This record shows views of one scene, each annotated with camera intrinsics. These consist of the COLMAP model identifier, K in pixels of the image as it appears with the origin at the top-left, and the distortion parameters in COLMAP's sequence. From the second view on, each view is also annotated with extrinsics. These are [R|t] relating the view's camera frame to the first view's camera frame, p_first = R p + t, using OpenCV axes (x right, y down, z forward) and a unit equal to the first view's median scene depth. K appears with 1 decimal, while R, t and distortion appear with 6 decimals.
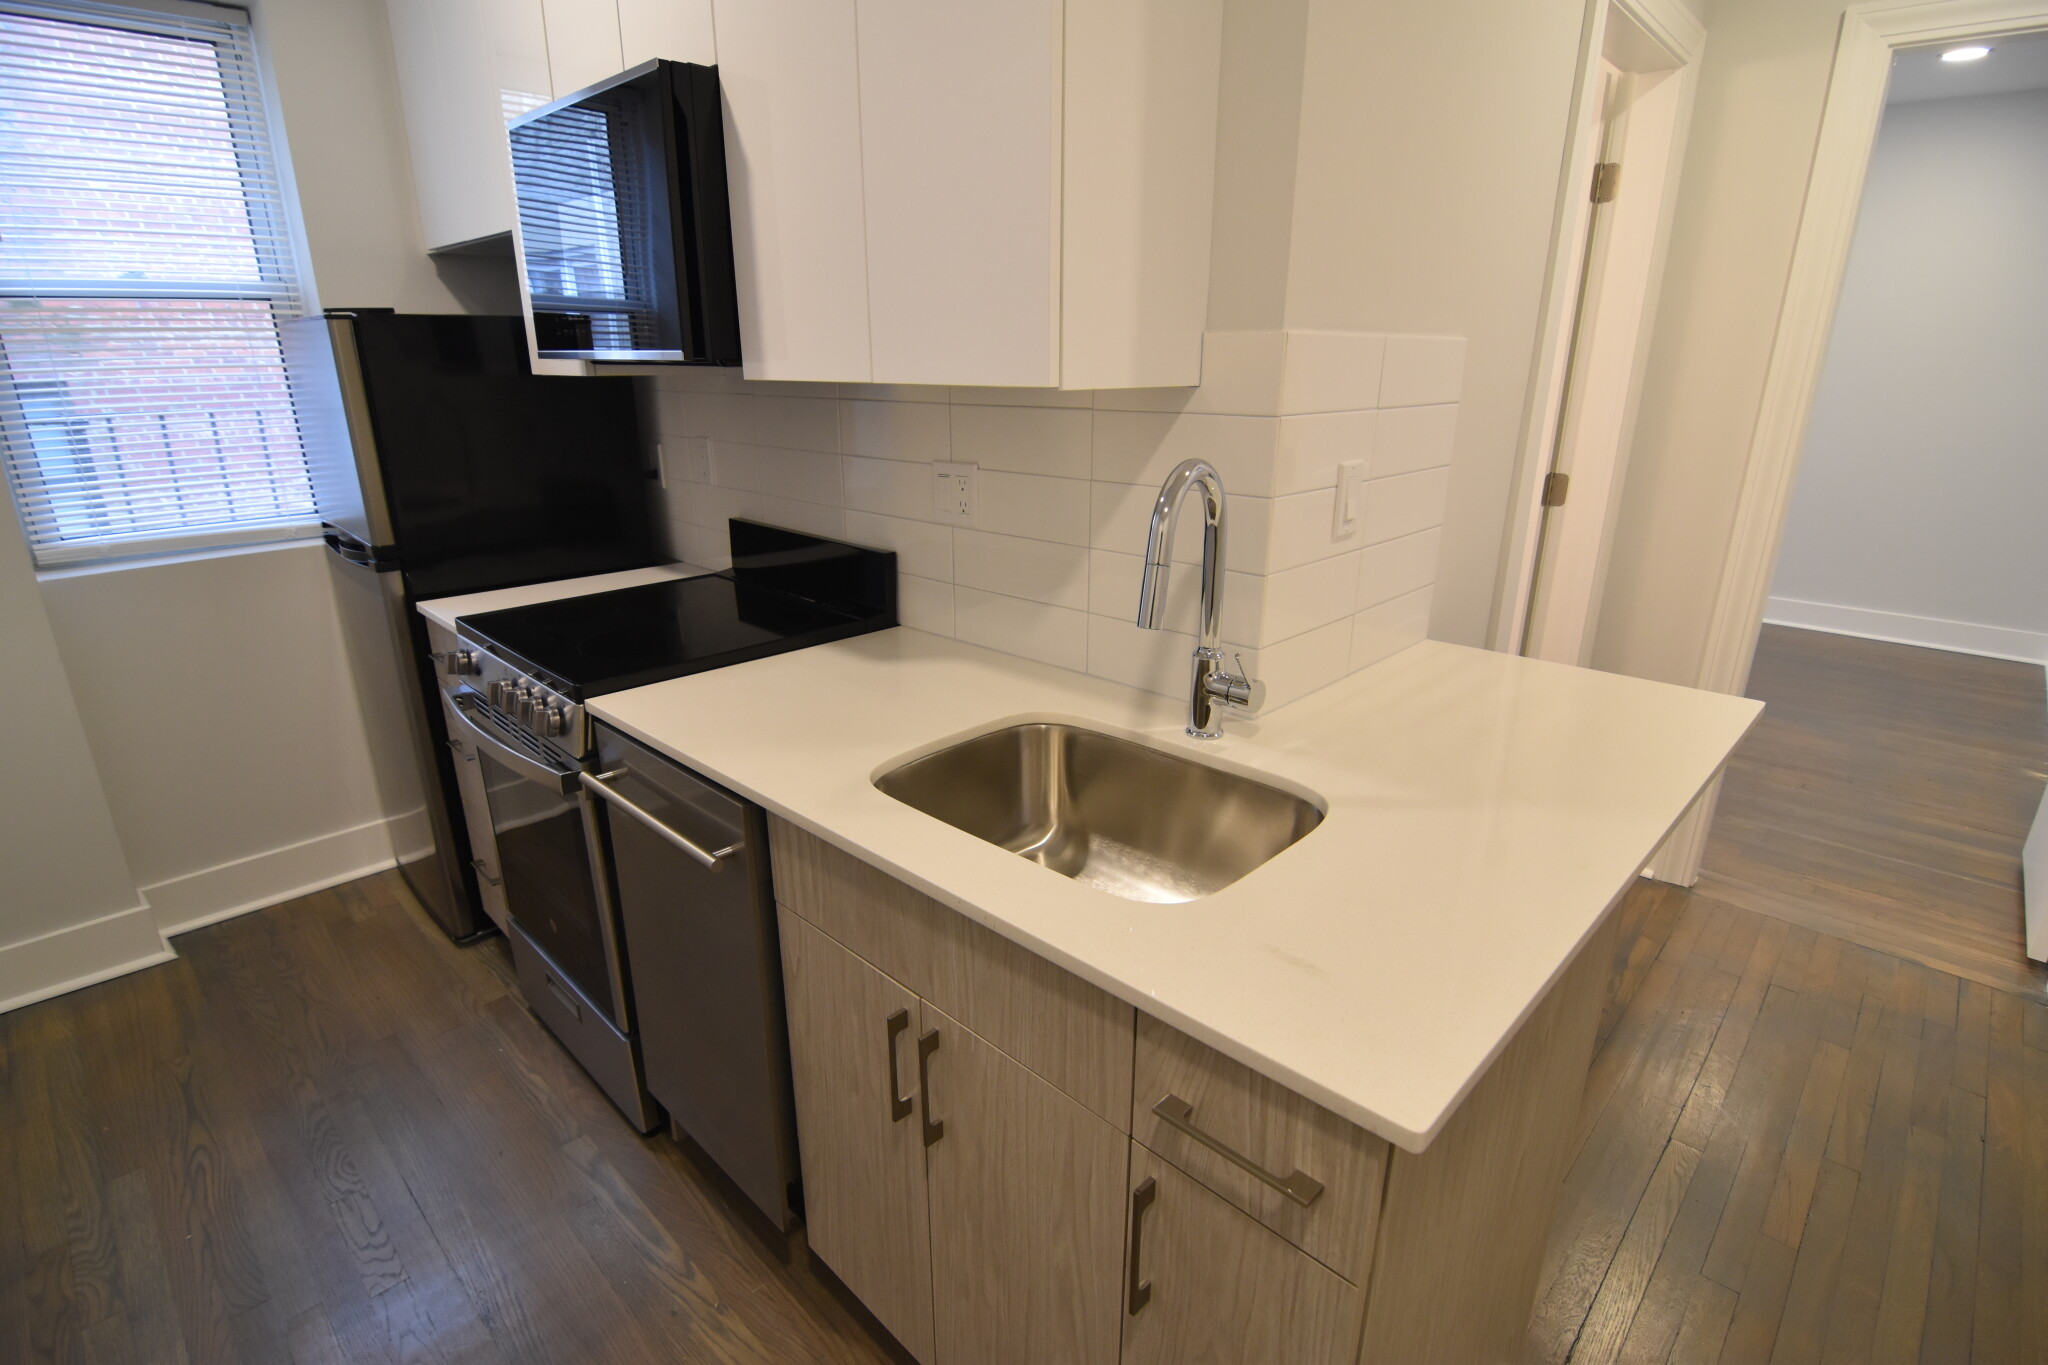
lens RADIAL K [[990.1, 0, 1000.3], [0, 990.1, 687.8], [0, 0, 1]] dist [0.000288, -0.010367]
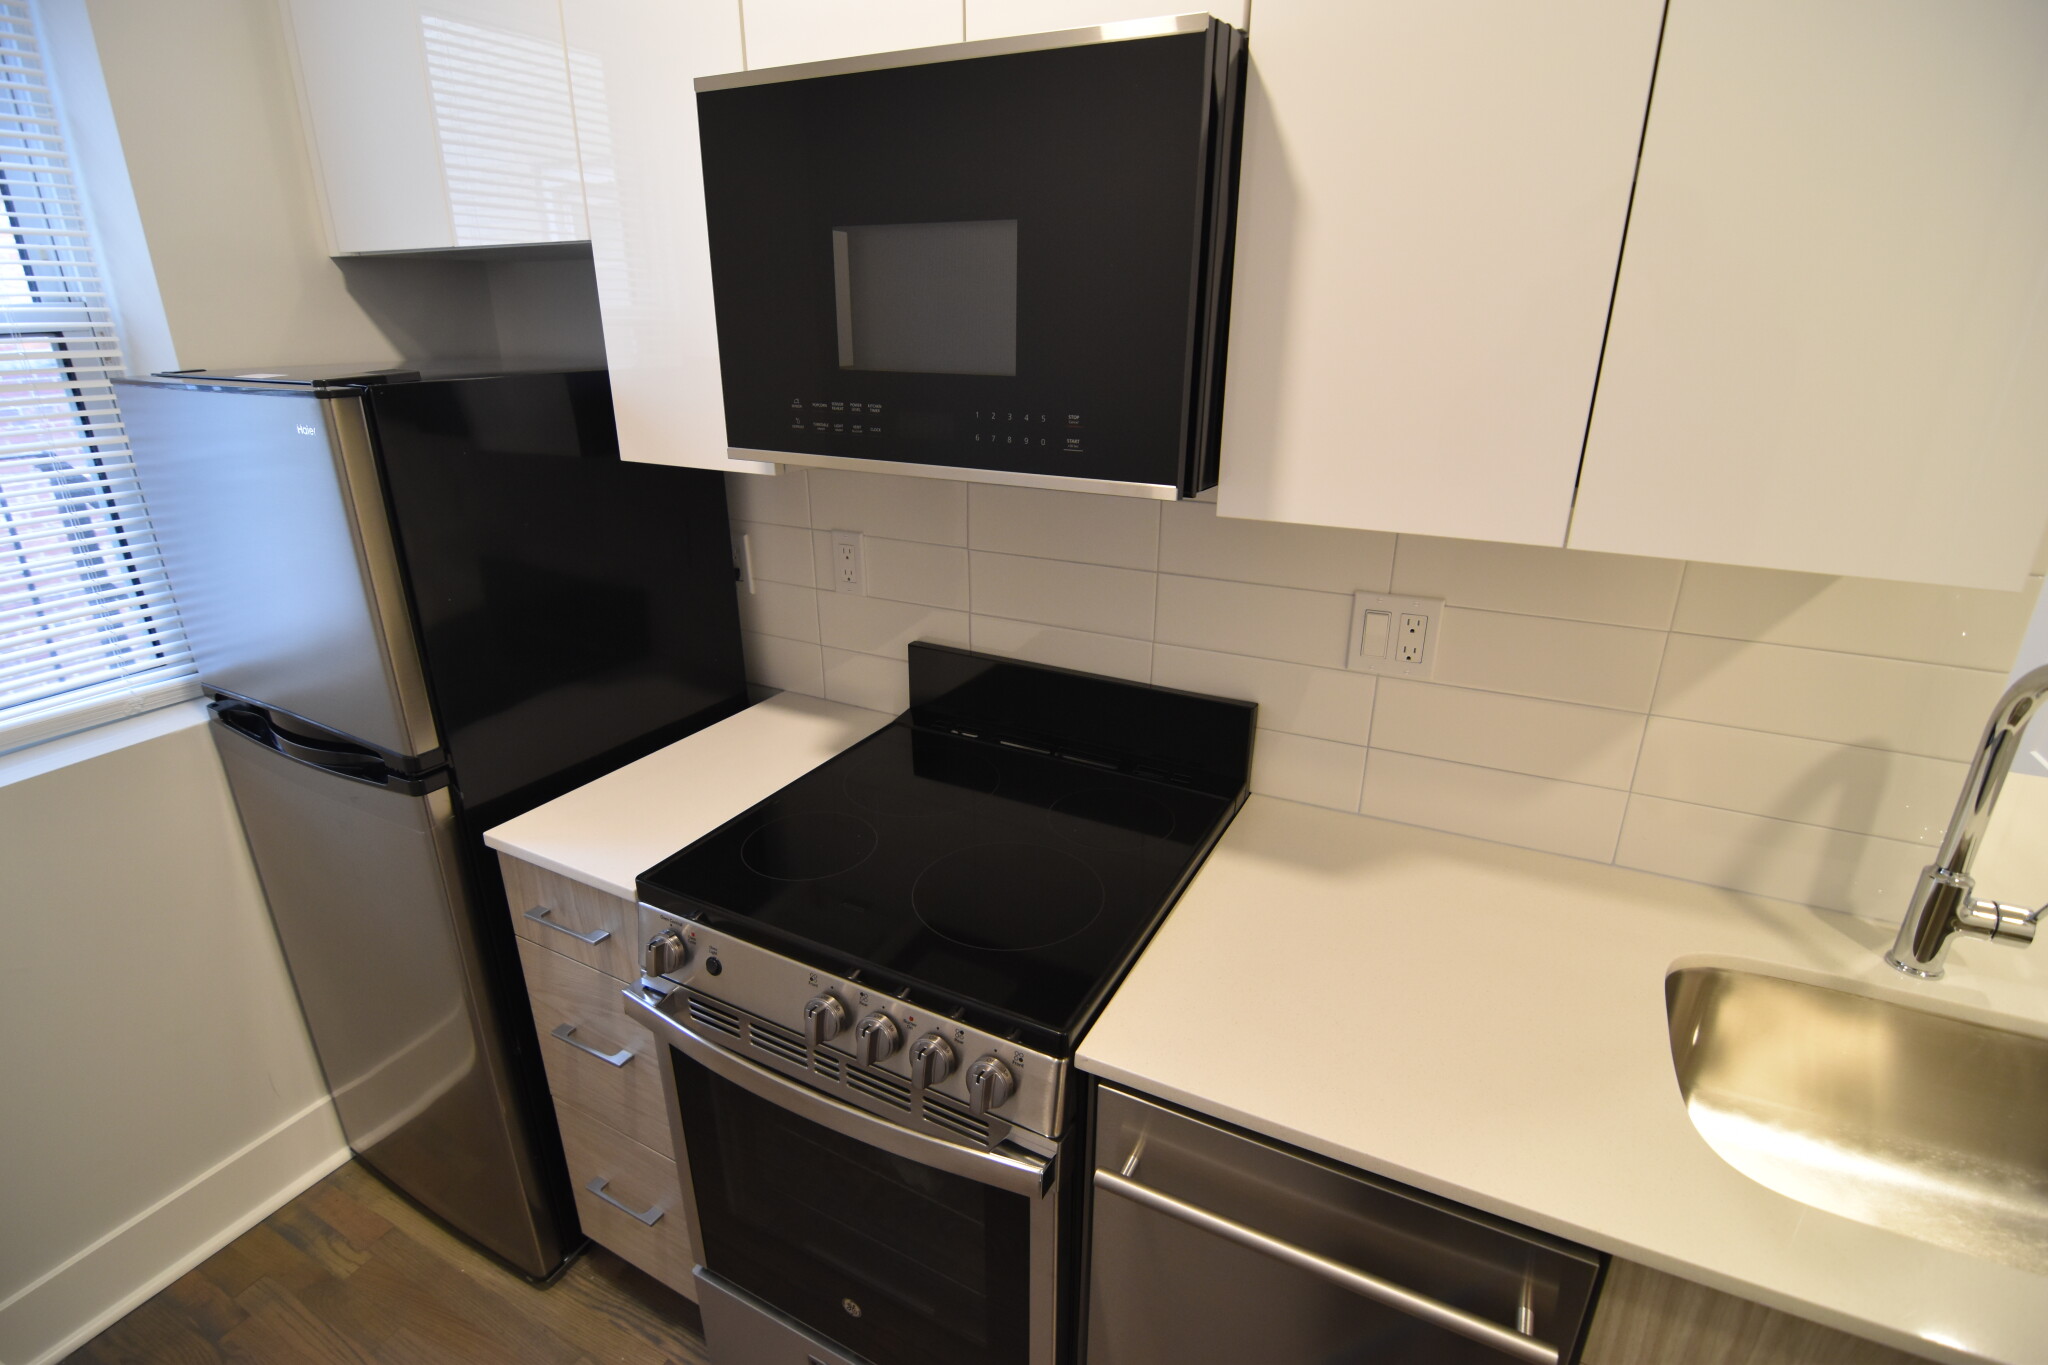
lens RADIAL K [[992.3, 0, 1025.0], [0, 992.3, 693.7], [0, 0, 1]] dist [-0.004685, -0.011611]
pose [[0.954291, -0.103386, 0.280427, -0.474401], [0.091820, 0.994304, 0.054110, -0.197016], [-0.284424, -0.025888, 0.958349, 0.325239]]
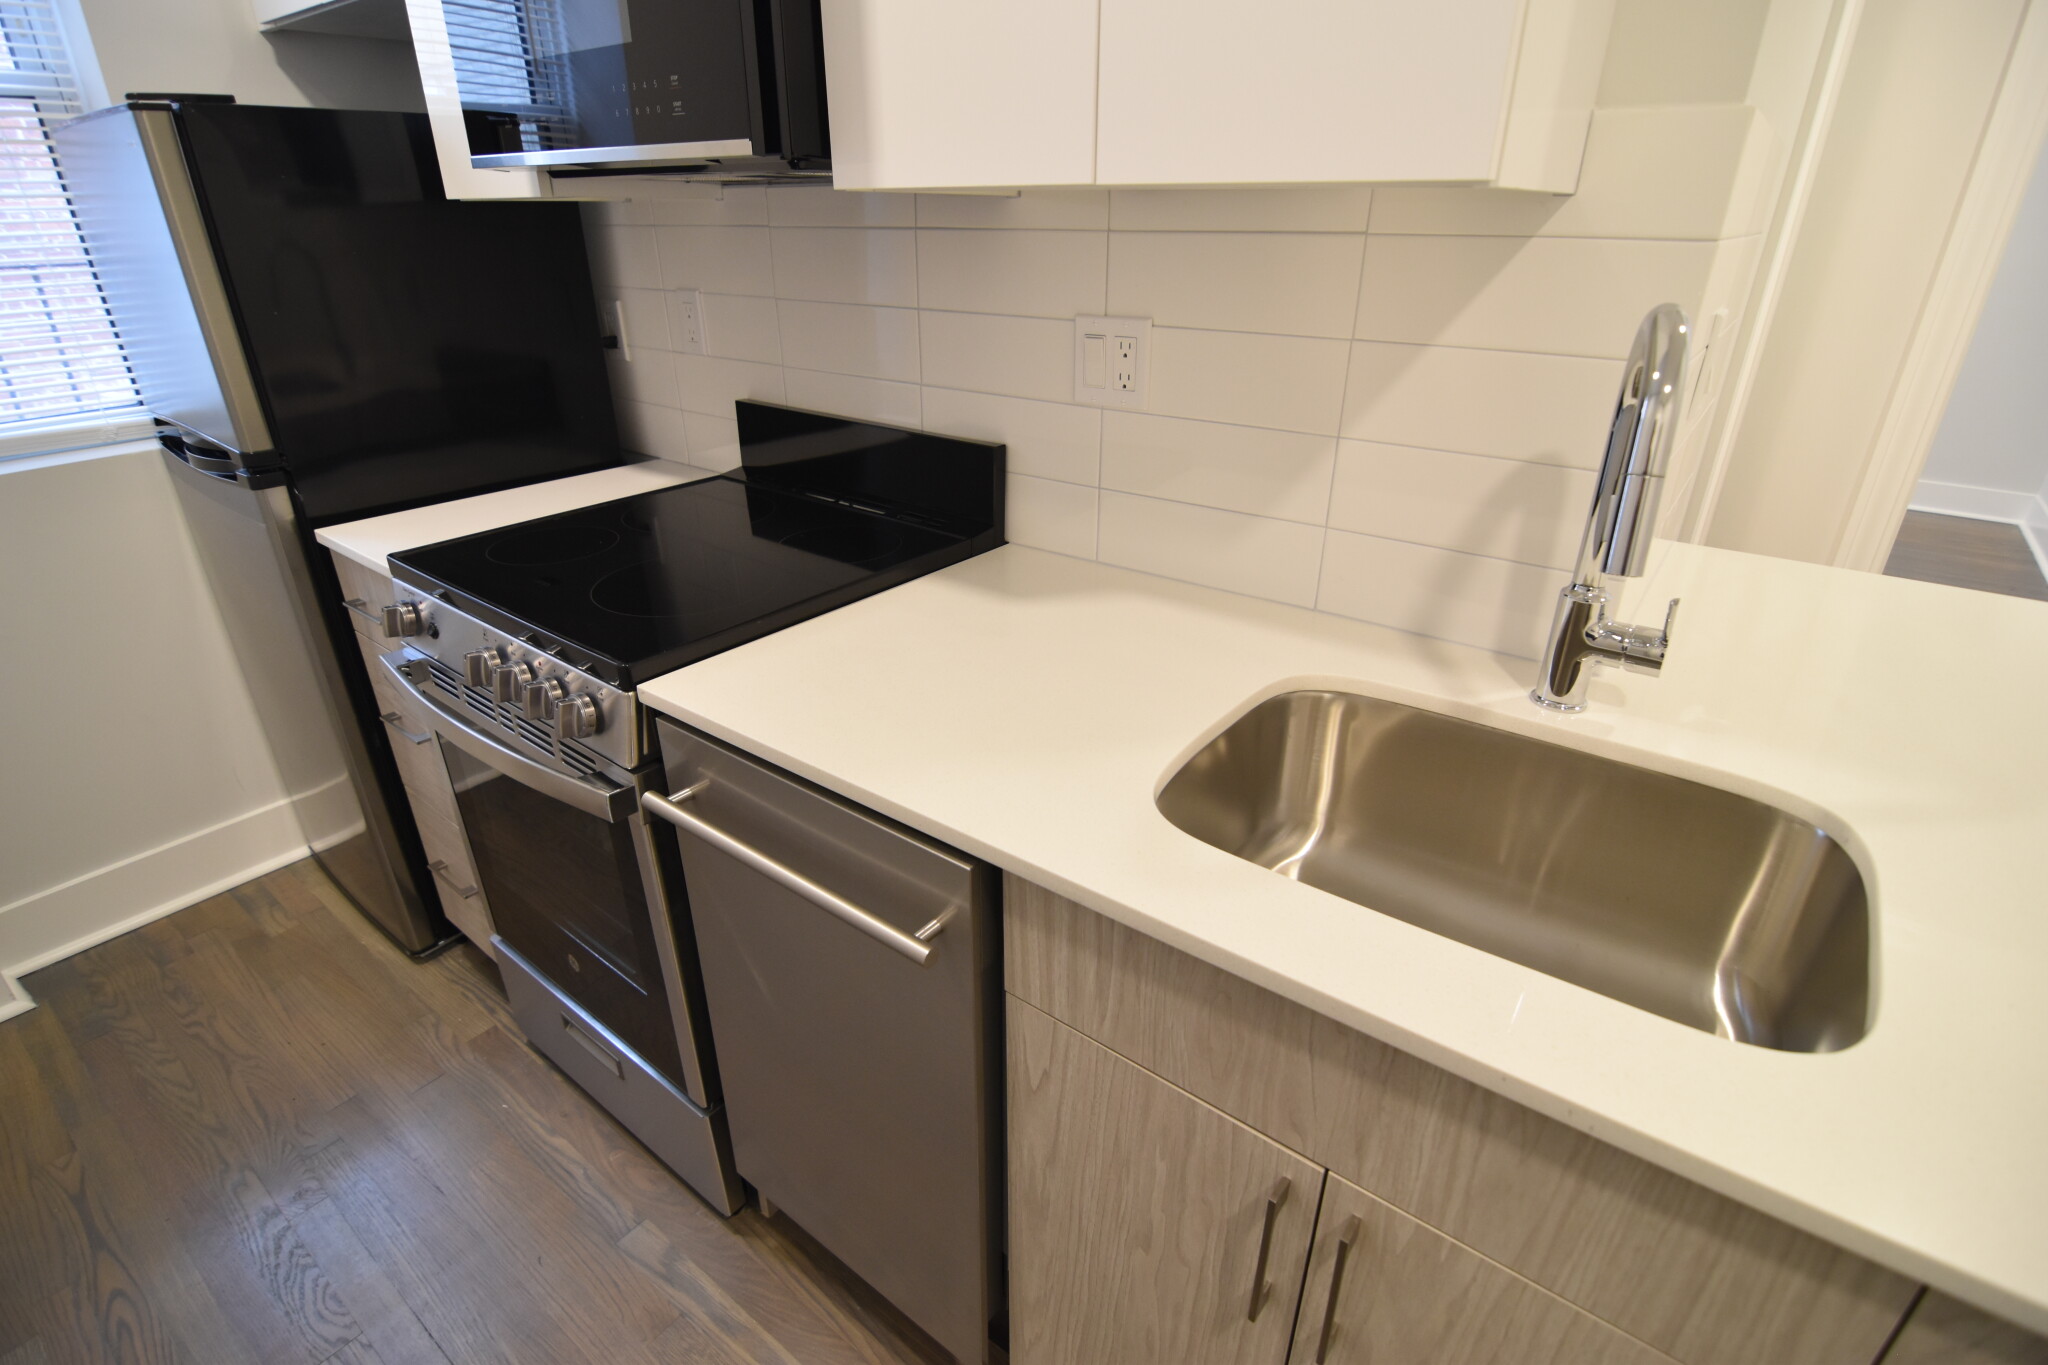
lens RADIAL K [[998.0, 0, 1007.9], [0, 998.0, 691.7], [0, 0, 1]] dist [-0.006233, -0.007012]
pose [[0.992947, -0.050850, 0.107100, -0.189913], [0.036803, 0.990926, 0.129275, -0.049171], [-0.112701, -0.124422, 0.985808, 0.235500]]
